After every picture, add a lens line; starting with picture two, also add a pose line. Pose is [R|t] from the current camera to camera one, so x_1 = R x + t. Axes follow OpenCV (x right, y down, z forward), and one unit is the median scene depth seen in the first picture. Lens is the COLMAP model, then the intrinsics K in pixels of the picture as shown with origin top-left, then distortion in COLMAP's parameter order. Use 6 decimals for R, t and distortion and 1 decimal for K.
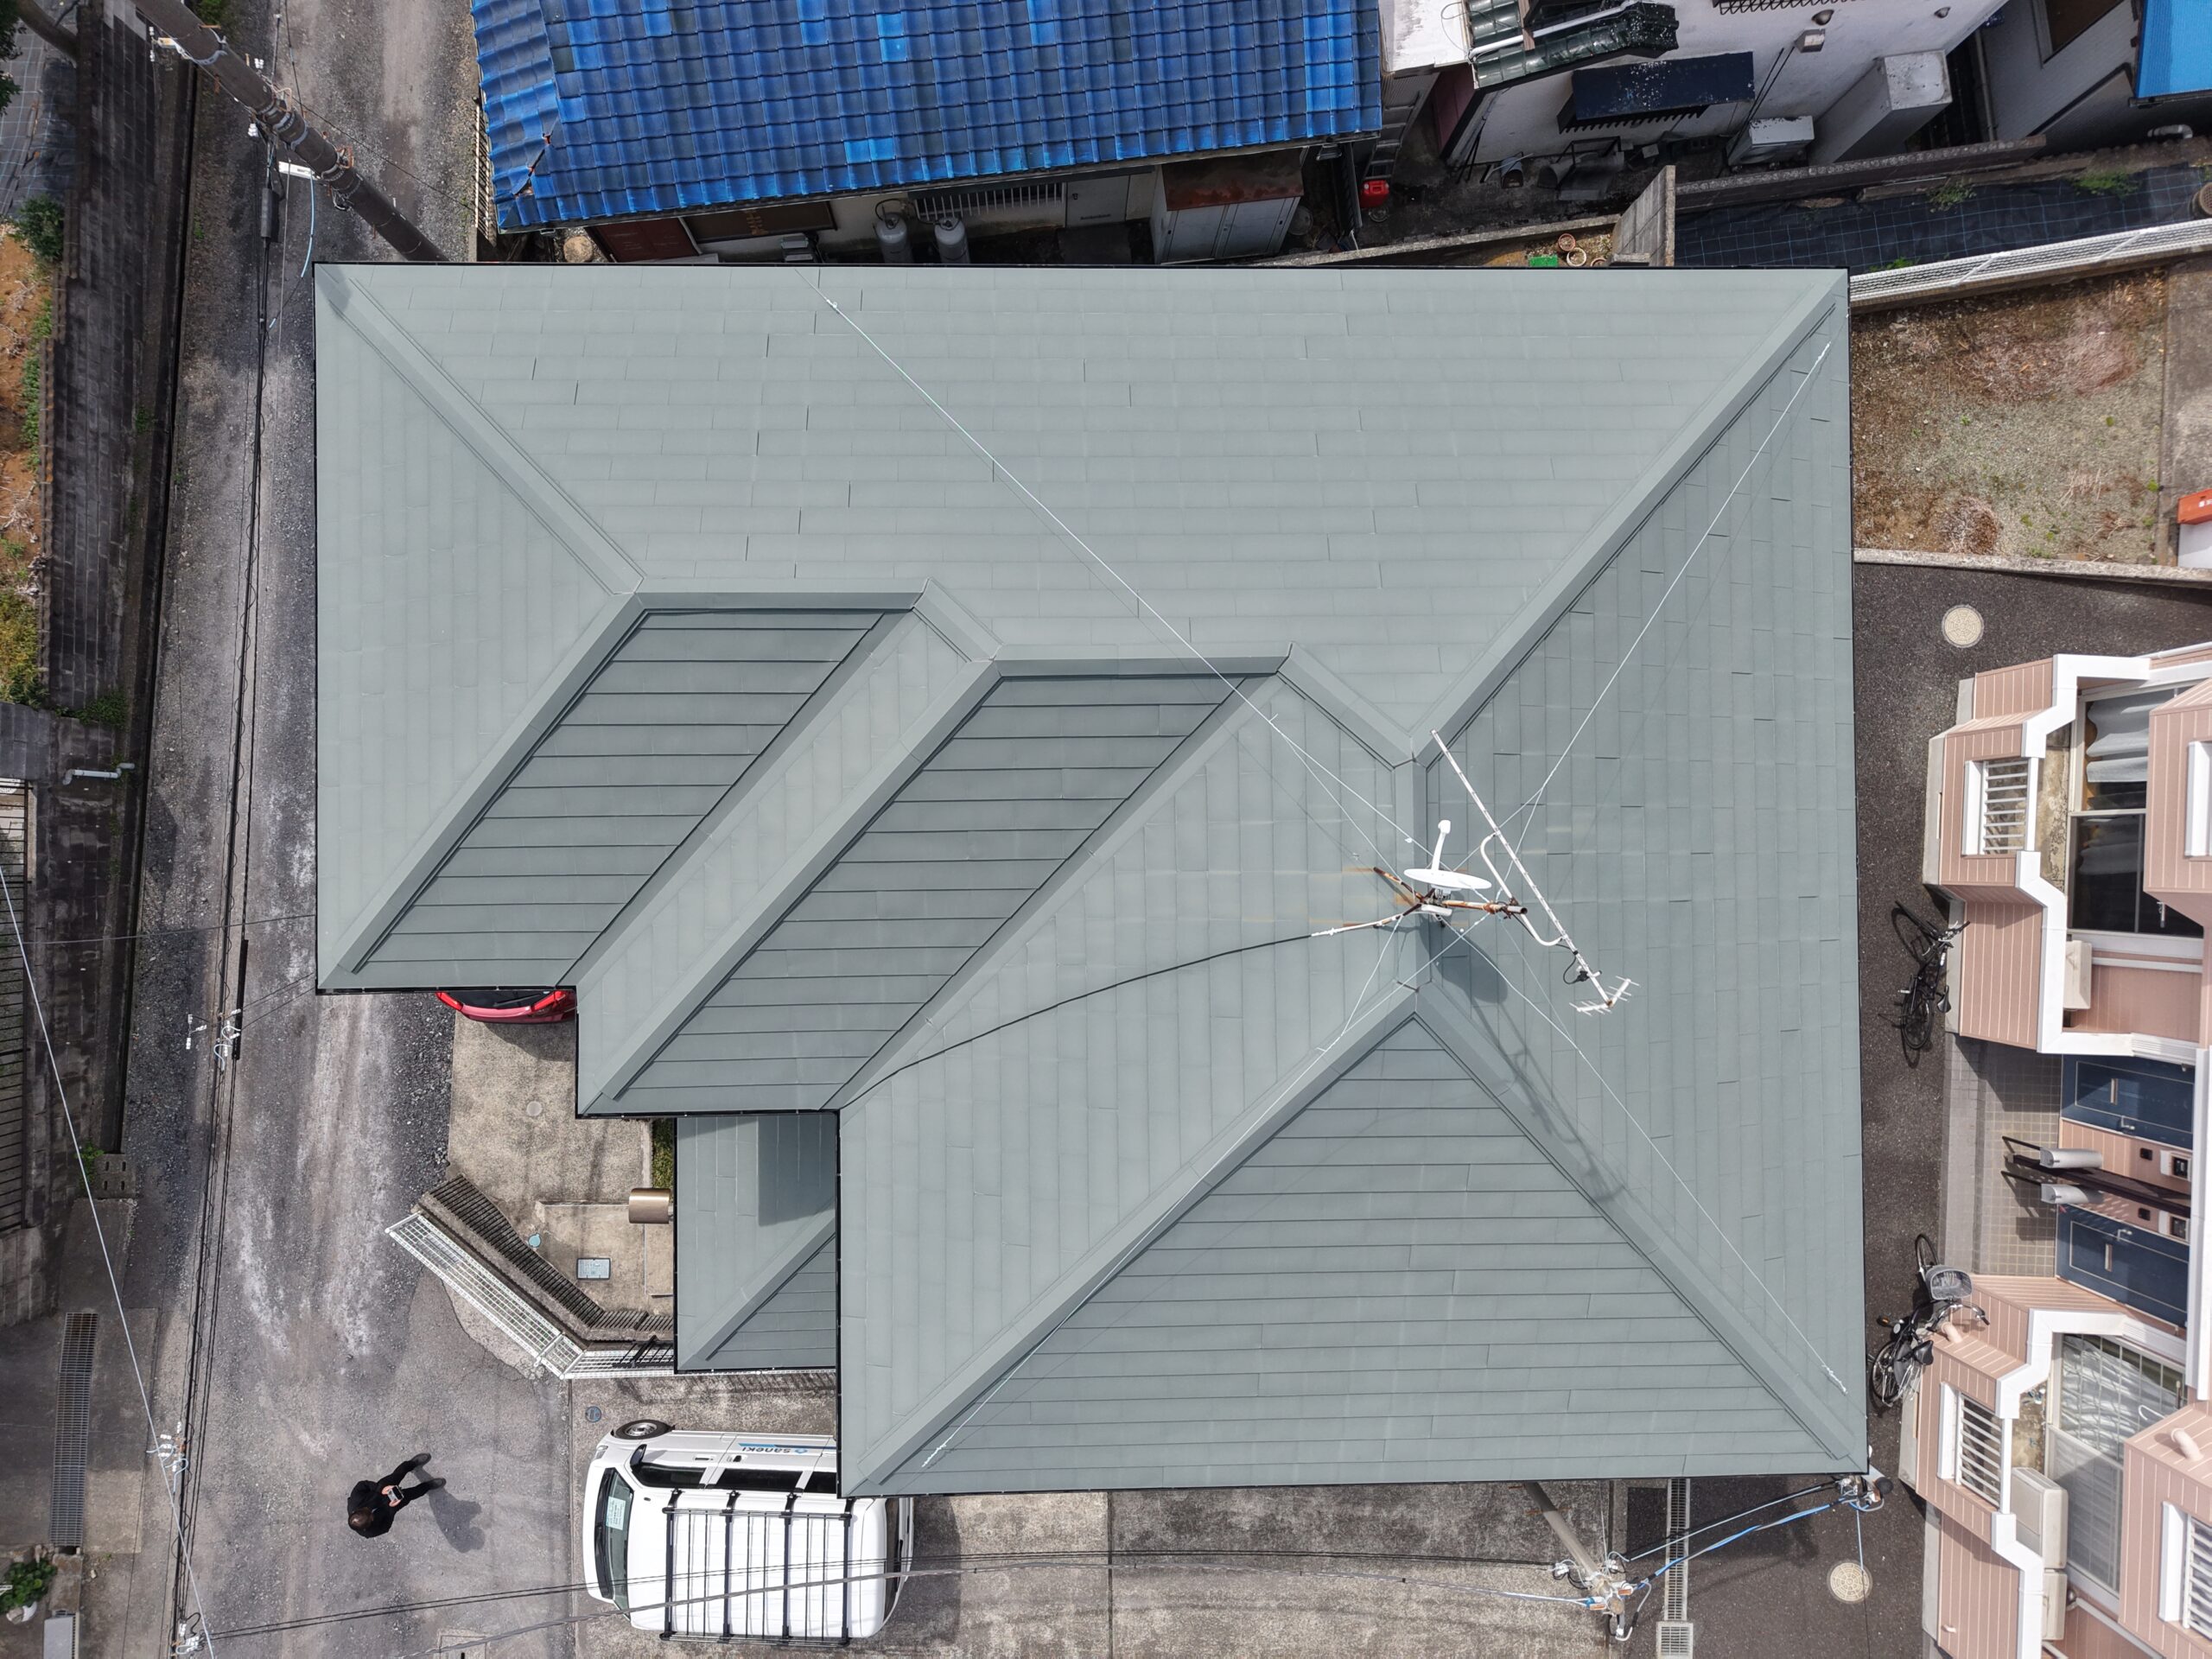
lens RADIAL K [[1501.9, 0, 1102.6], [0, 1501.9, 834.4], [0, 0, 1]] dist [0.003879, 0.009295]
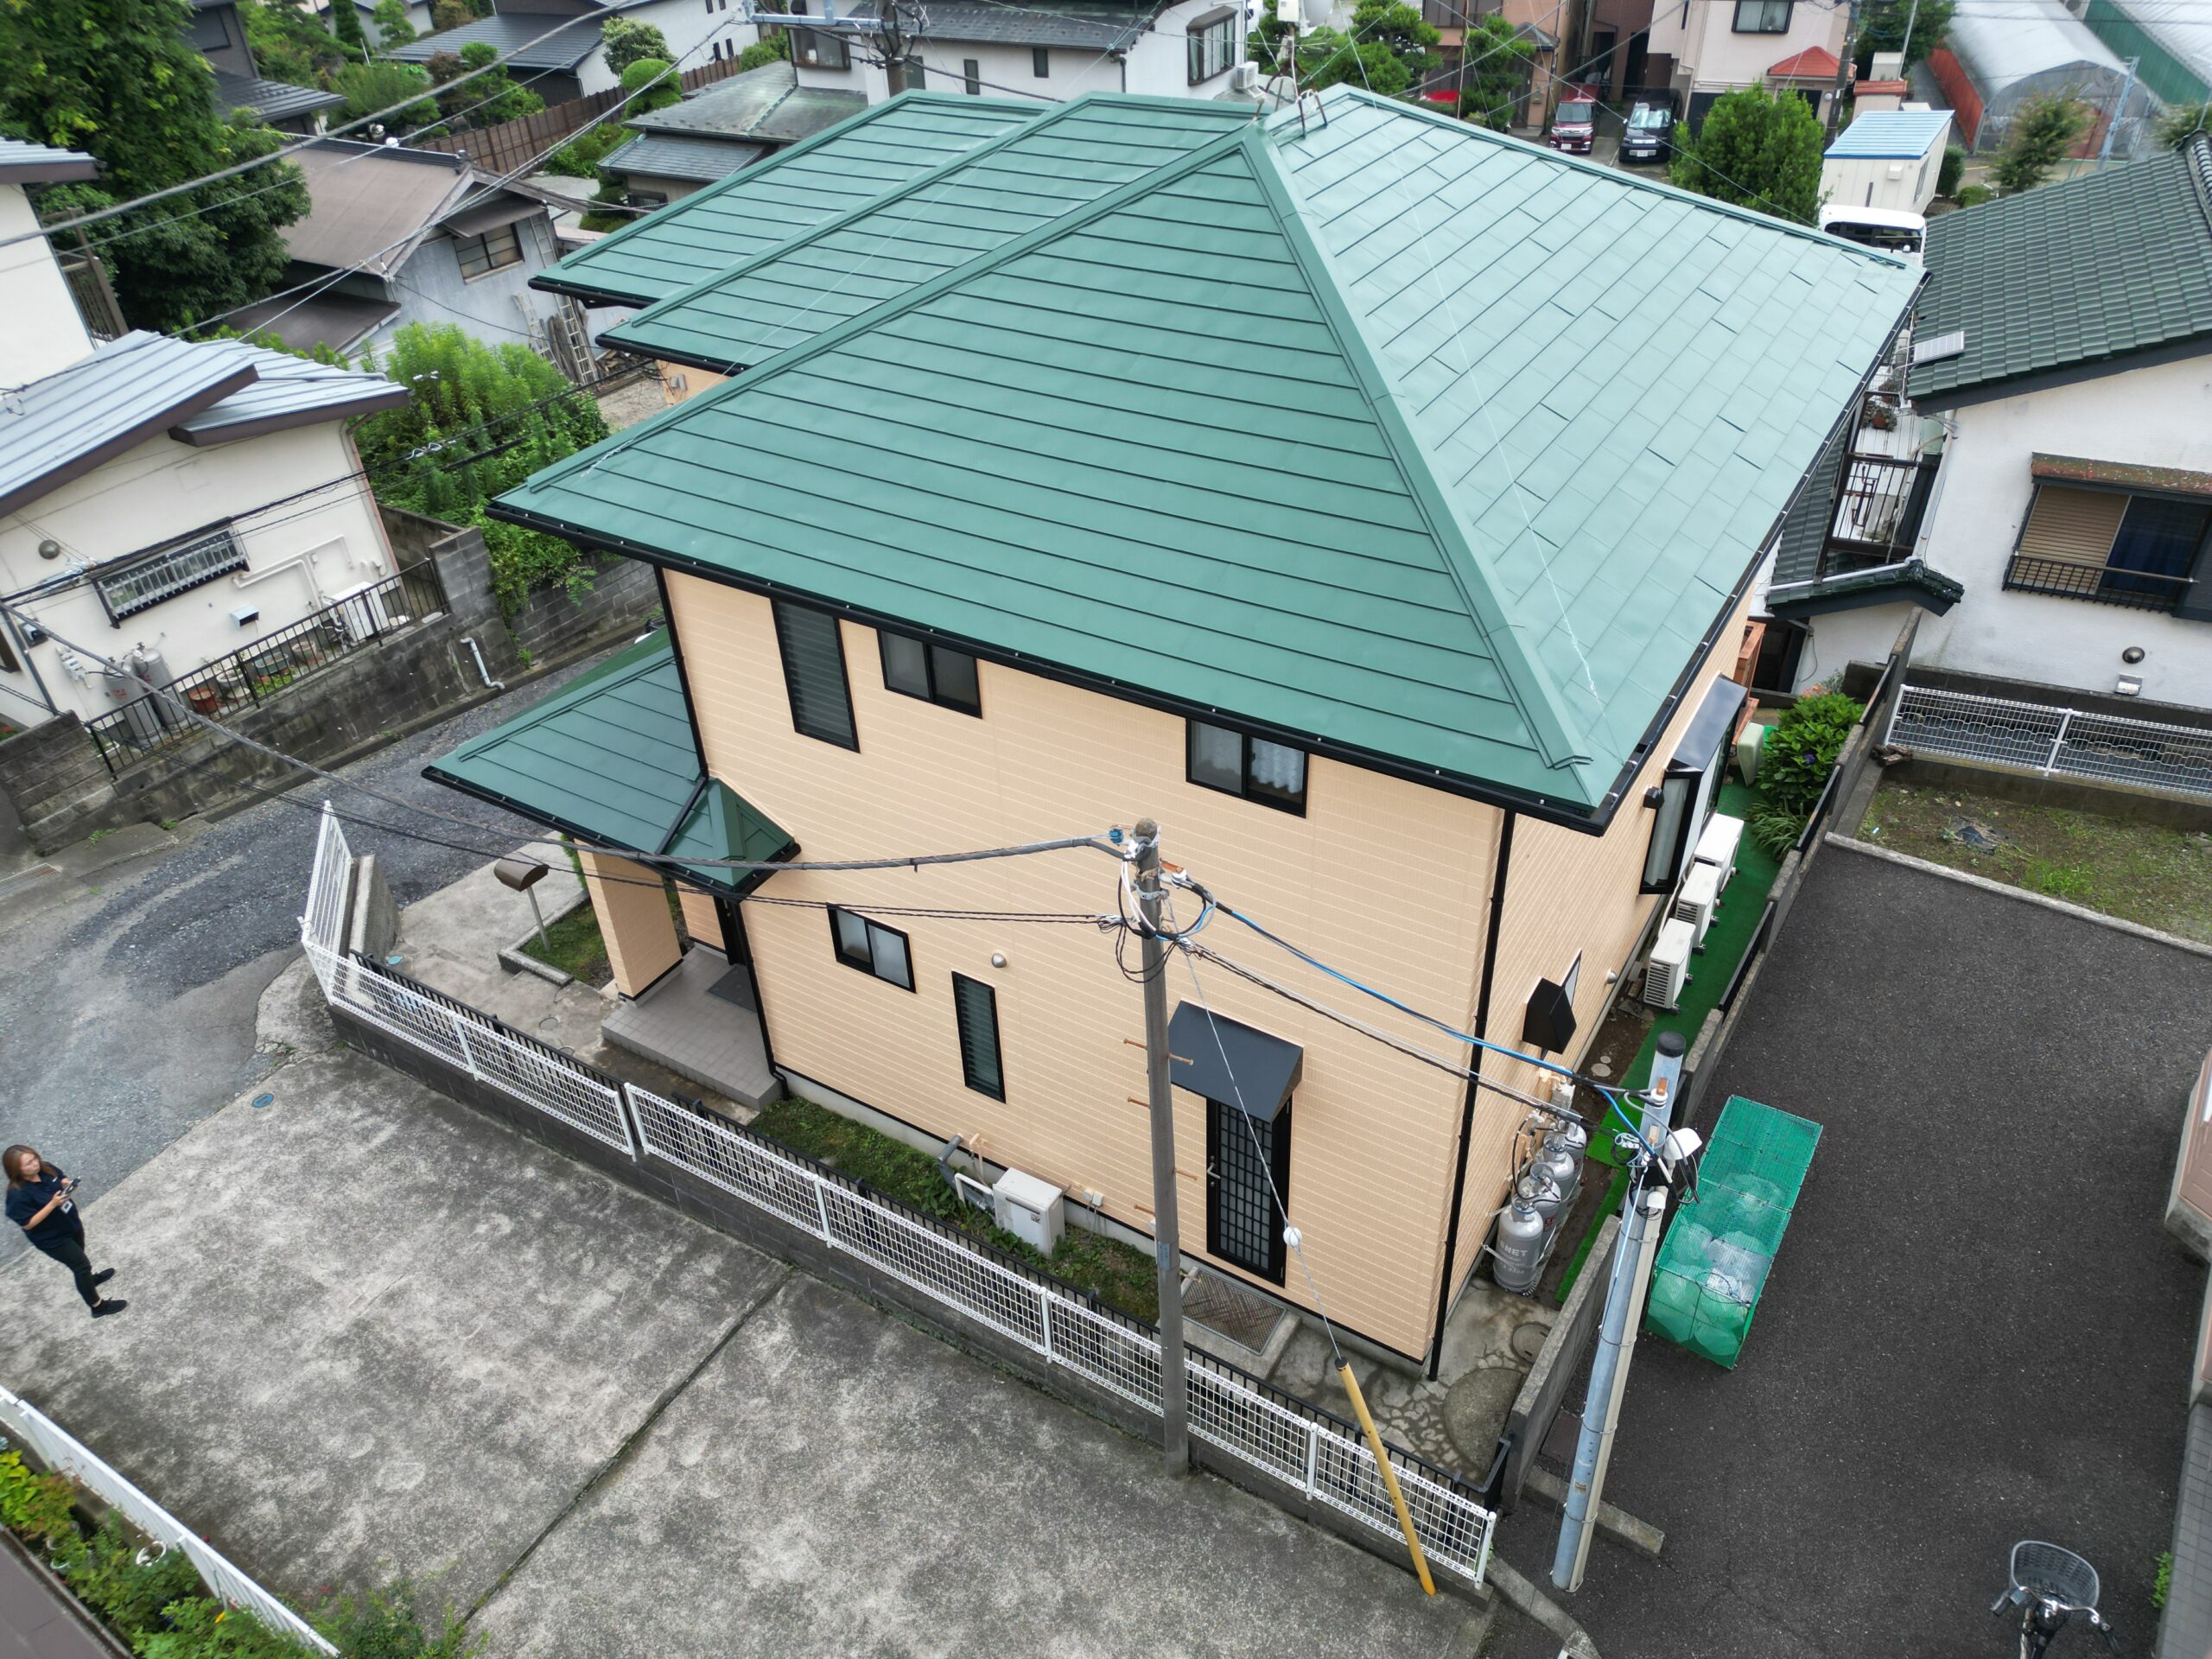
lens RADIAL K [[1575.3, 0, 1107.3], [0, 1575.3, 822.9], [0, 0, 1]] dist [0.030252, -0.005231]
pose [[0.844500, 0.253874, -0.471558, 0.430180], [-0.529945, 0.523245, -0.667363, 0.647508], [0.077314, 0.813488, 0.576420, 0.410348]]
